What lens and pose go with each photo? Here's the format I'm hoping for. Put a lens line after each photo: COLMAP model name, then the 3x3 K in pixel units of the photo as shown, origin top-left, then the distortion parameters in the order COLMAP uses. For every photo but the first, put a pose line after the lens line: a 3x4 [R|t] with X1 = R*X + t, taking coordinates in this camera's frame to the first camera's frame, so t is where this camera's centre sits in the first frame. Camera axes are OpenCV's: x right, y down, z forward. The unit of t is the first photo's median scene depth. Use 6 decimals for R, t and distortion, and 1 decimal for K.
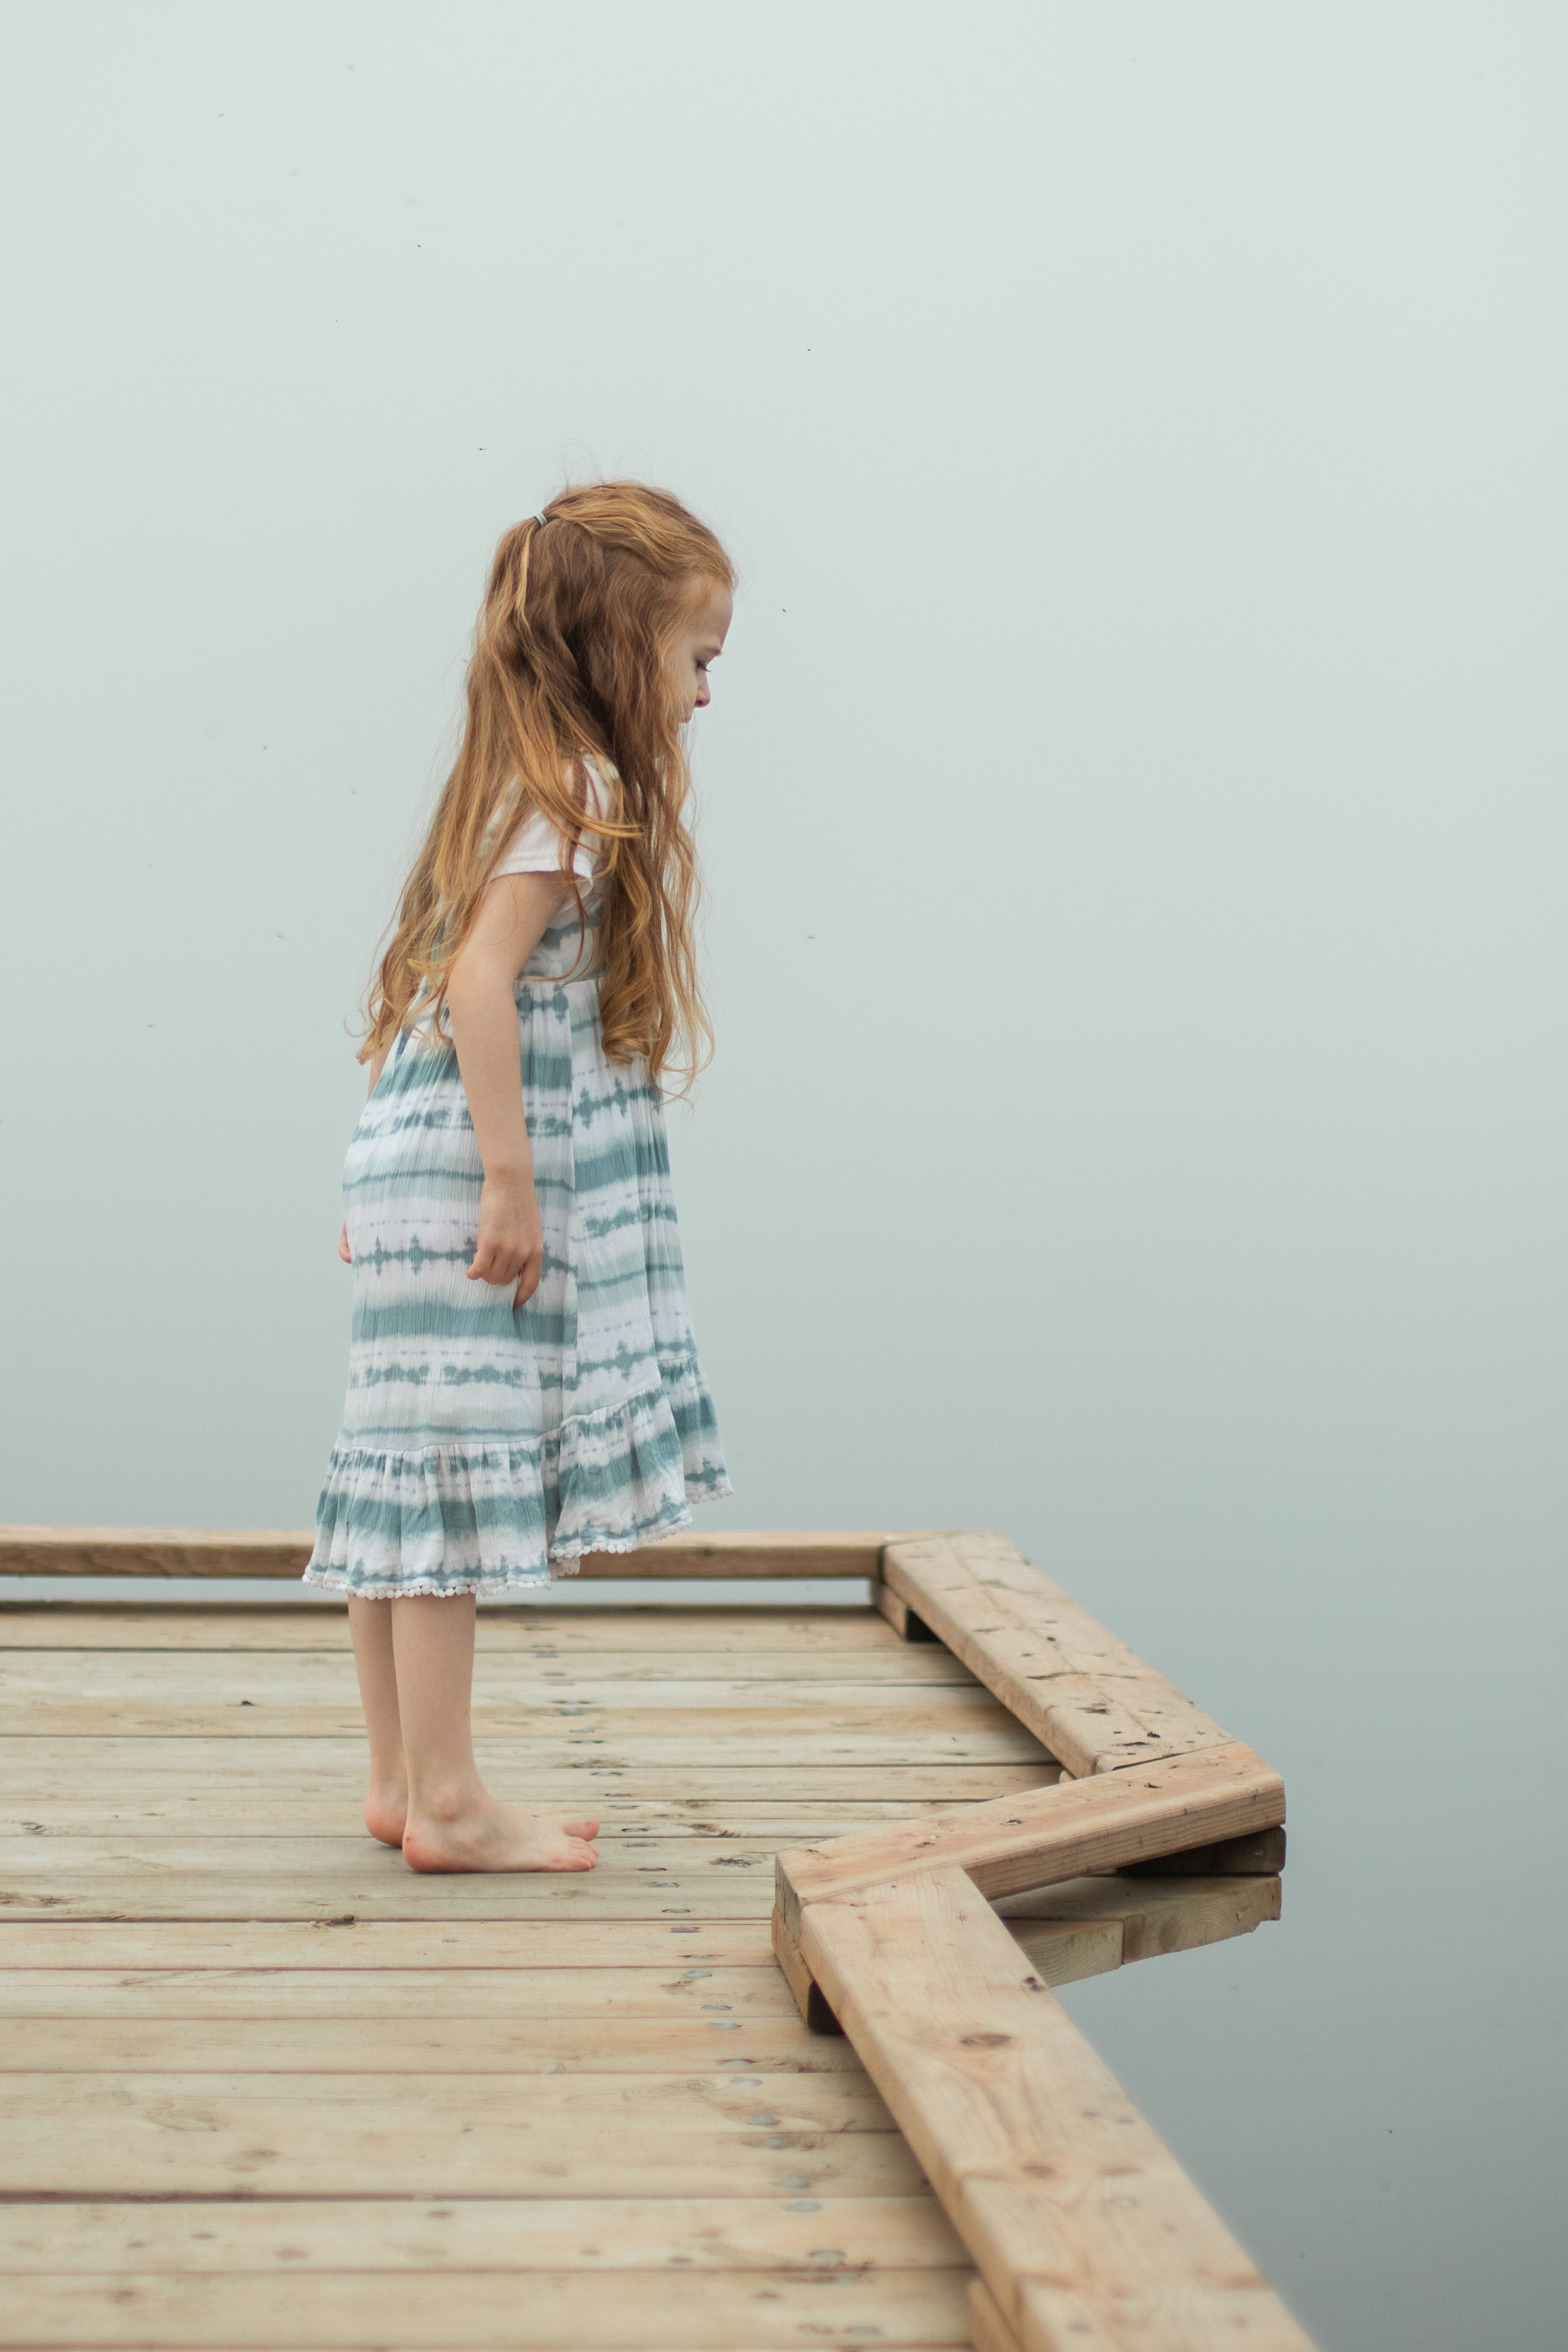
lens RADIAL K [[5533.2, 0, 783.9], [0, 5533.2, 1175.3], [0, 0, 1]] dist [-0.348662, 0.000000]
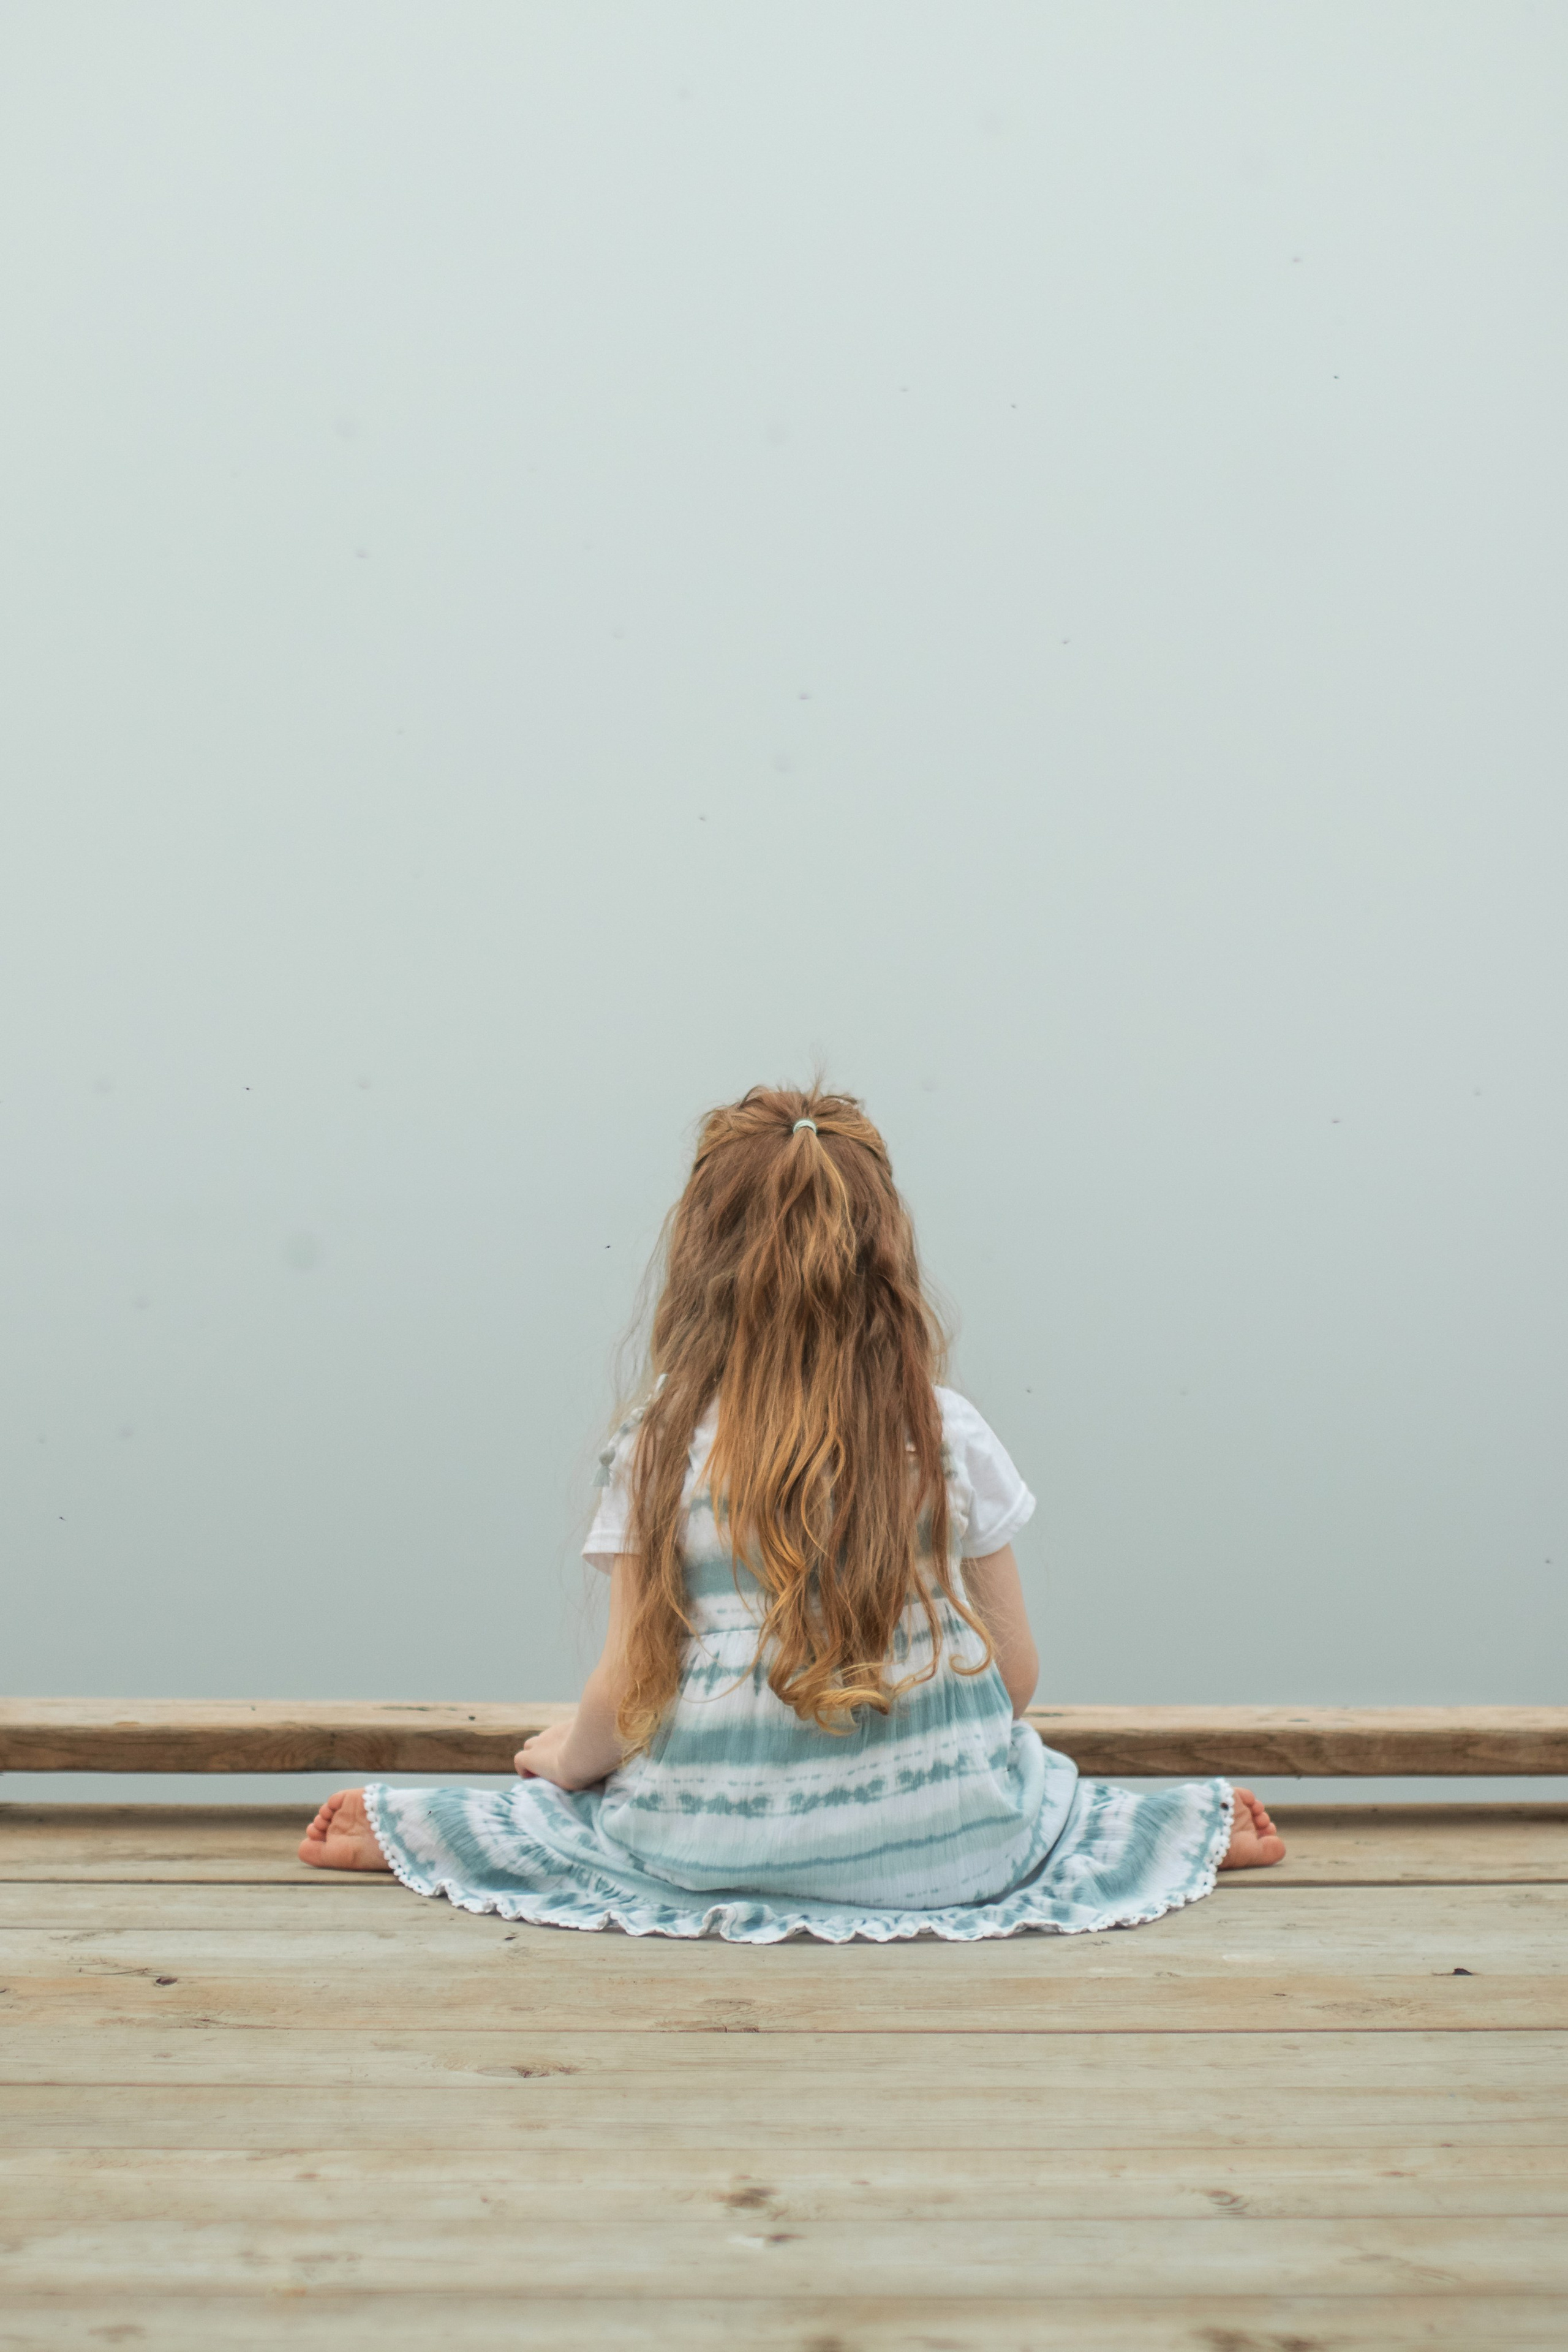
lens RADIAL K [[5533.2, 0, 783.7], [0, 5533.2, 1177.9], [0, 0, 1]] dist [-0.348662, 0.000000]
pose [[0.990115, -0.008977, -0.139968, -0.086665], [0.007142, 0.999882, -0.013612, 0.003523], [0.140074, 0.012477, 0.990062, 0.301915]]
